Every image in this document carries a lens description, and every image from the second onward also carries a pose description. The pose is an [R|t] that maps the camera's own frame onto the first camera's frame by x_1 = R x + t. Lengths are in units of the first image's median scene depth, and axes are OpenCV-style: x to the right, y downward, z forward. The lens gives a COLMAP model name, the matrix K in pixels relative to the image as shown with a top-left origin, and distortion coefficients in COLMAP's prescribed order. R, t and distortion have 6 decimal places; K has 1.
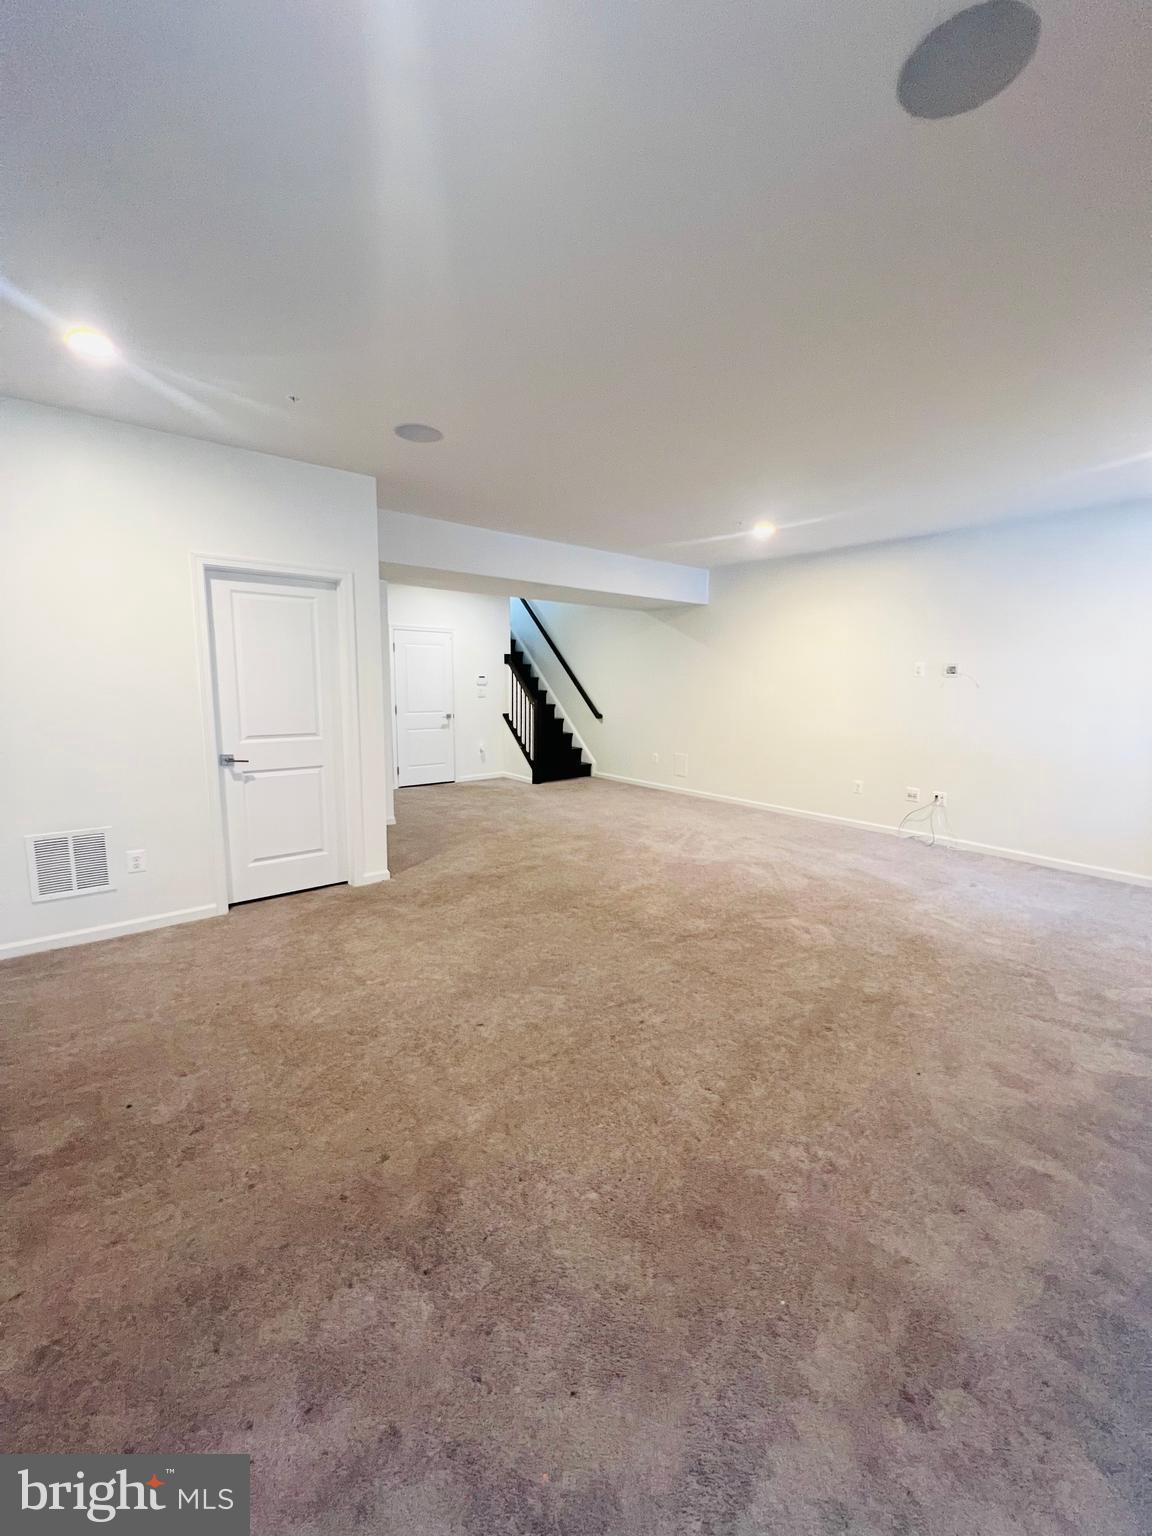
lens RADIAL K [[614.2, 0, 578.0], [0, 614.2, 764.1], [0, 0, 1]] dist [-0.000076, -0.000063]
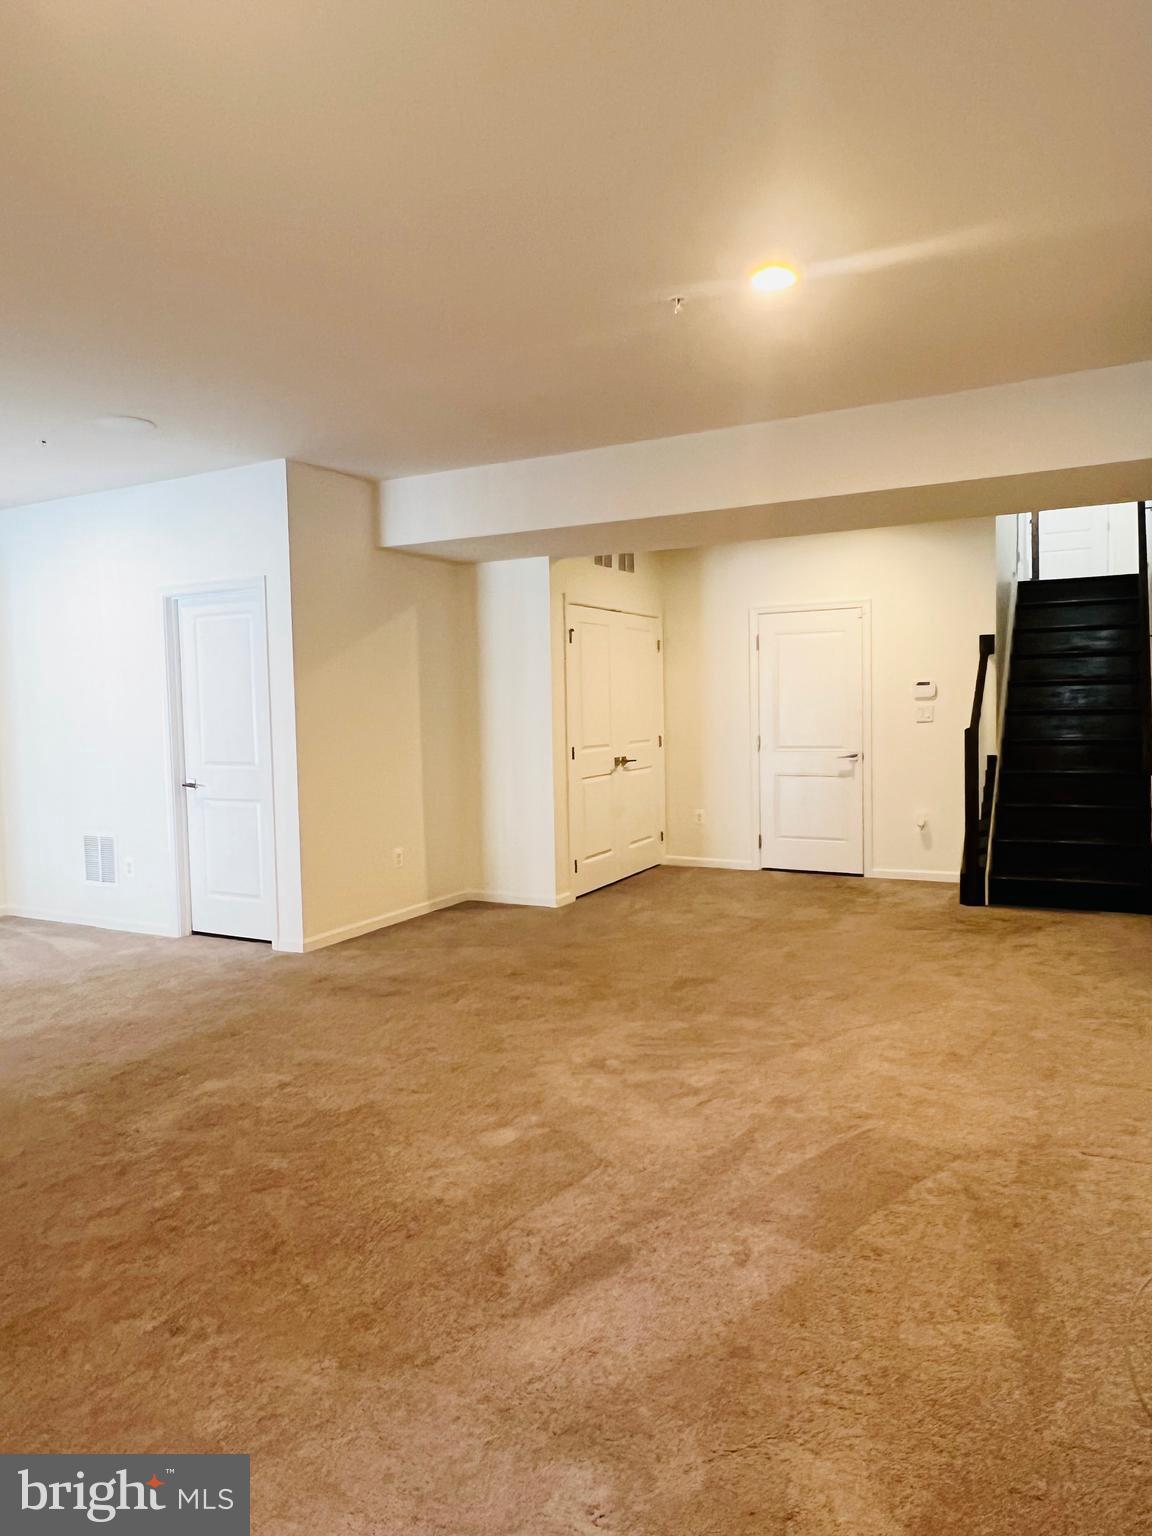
lens RADIAL K [[967.1, 0, 576.0], [0, 967.1, 768.0], [0, 0, 1]] dist [0.003641, 0.000661]
pose [[0.395884, 0.045610, -0.917167, 0.893283], [-0.101484, 0.994821, 0.005667, -0.083893], [0.912676, 0.090835, 0.398463, 0.753759]]
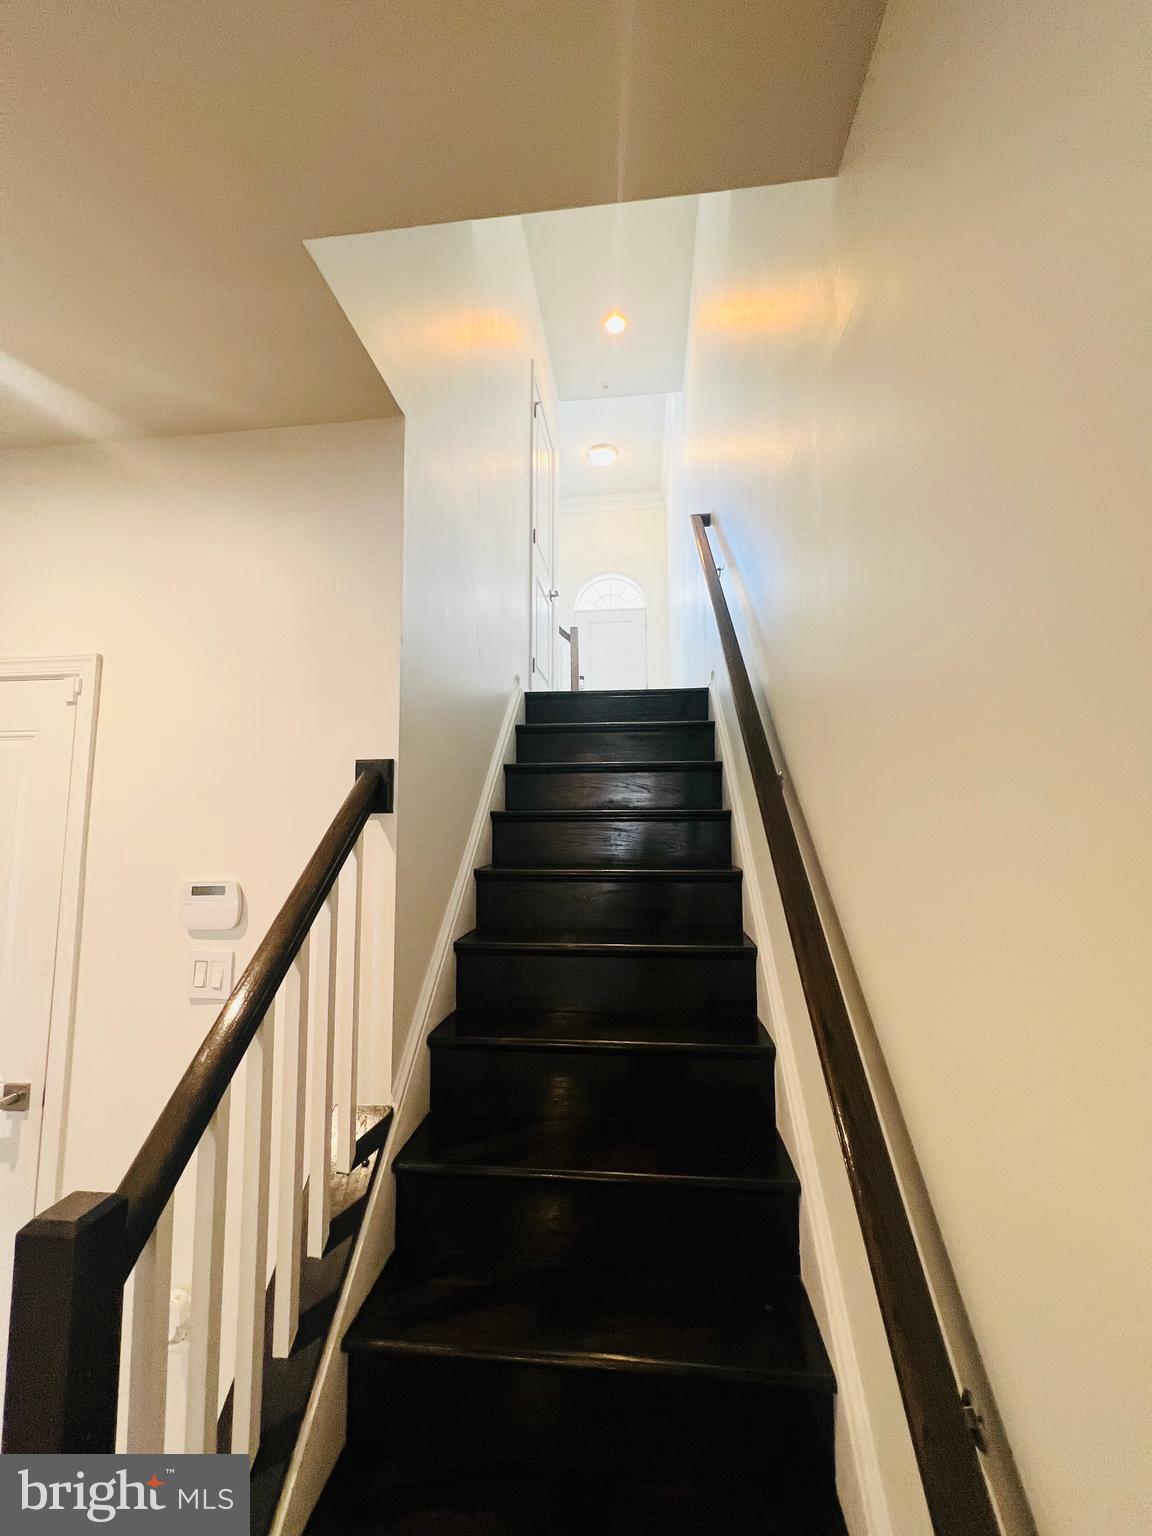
lens RADIAL K [[614.2, 0, 578.0], [0, 614.2, 764.1], [0, 0, 1]] dist [-0.000076, -0.000063]
pose [[0.728230, -0.065215, -0.682223, 0.099110], [-0.085571, 0.979020, -0.184928, -0.286865], [0.679970, 0.193048, 0.707371, 1.737096]]
